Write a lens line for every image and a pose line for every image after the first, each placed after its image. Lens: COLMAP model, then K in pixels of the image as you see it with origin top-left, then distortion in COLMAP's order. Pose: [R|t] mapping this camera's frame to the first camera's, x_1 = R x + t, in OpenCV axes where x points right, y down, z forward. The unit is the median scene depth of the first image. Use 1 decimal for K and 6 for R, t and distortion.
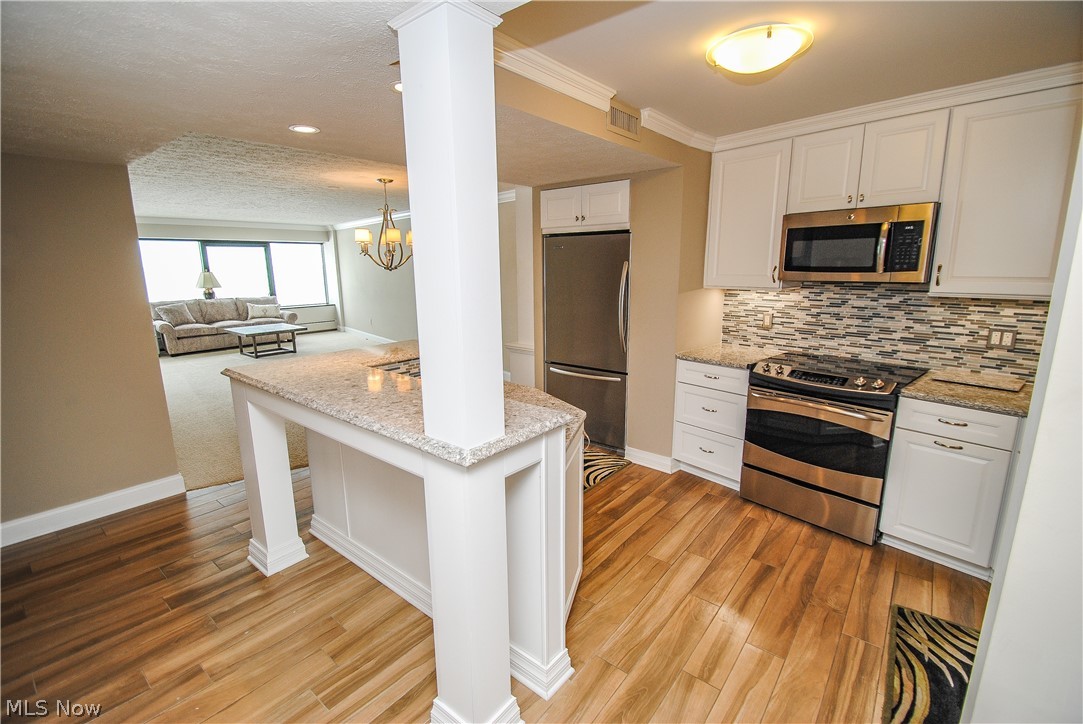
lens RADIAL K [[482.4, 0, 545.4], [0, 482.4, 362.8], [0, 0, 1]] dist [0.002789, -0.005584]
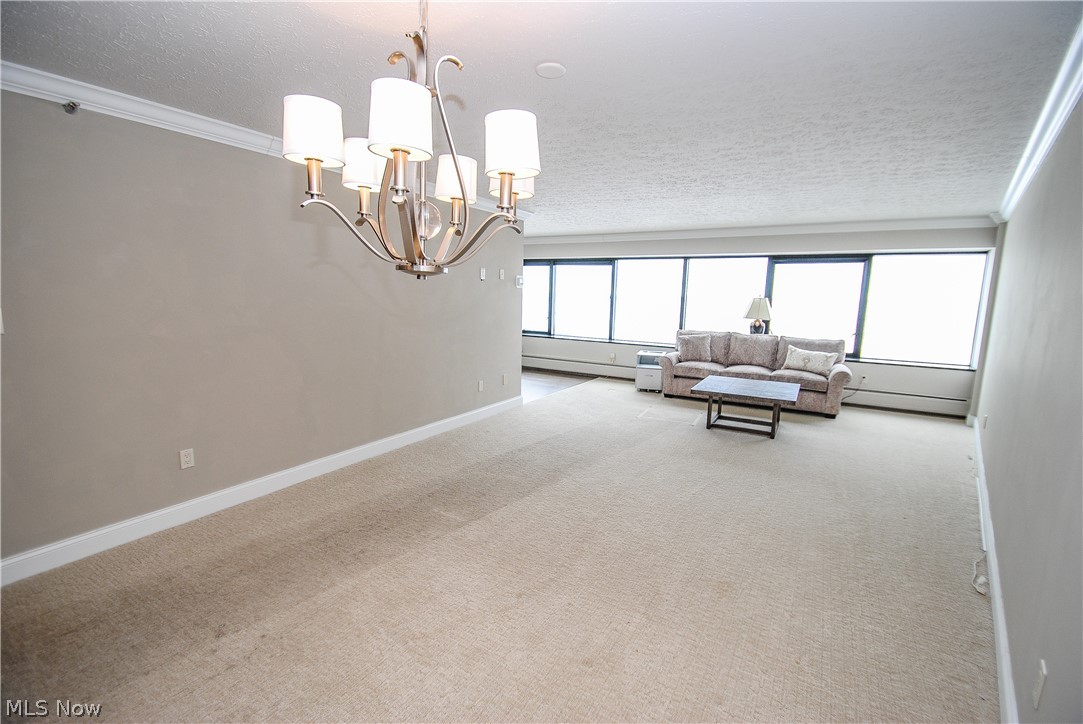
lens RADIAL K [[482.4, 0, 535.9], [0, 482.4, 364.0], [0, 0, 1]] dist [0.002789, -0.005584]
pose [[0.138103, 0.162306, -0.977028, -0.006398], [-0.216510, 0.967569, 0.130131, -0.111605], [0.966463, 0.193565, 0.168765, 0.560101]]
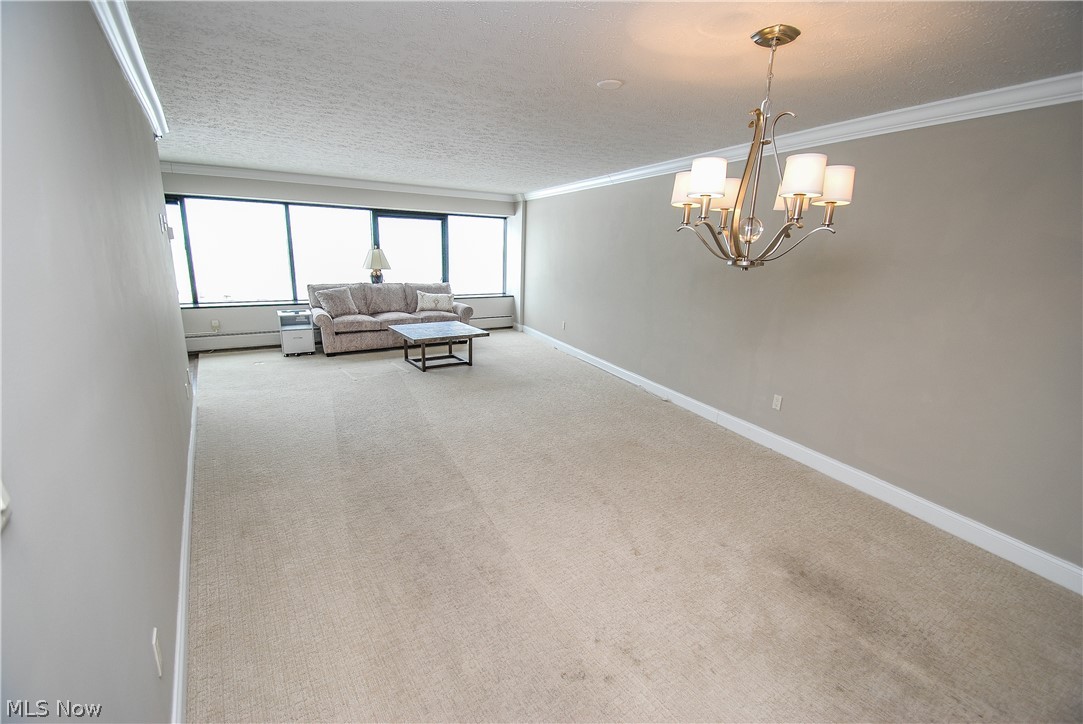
lens RADIAL K [[470.9, 0, 531.8], [0, 470.9, 363.6], [0, 0, 1]] dist [0.001929, -0.000112]
pose [[0.952382, 0.106177, -0.285823, -0.210483], [-0.096024, 0.994155, 0.049350, -0.062148], [0.289392, -0.019555, 0.957011, 0.320286]]
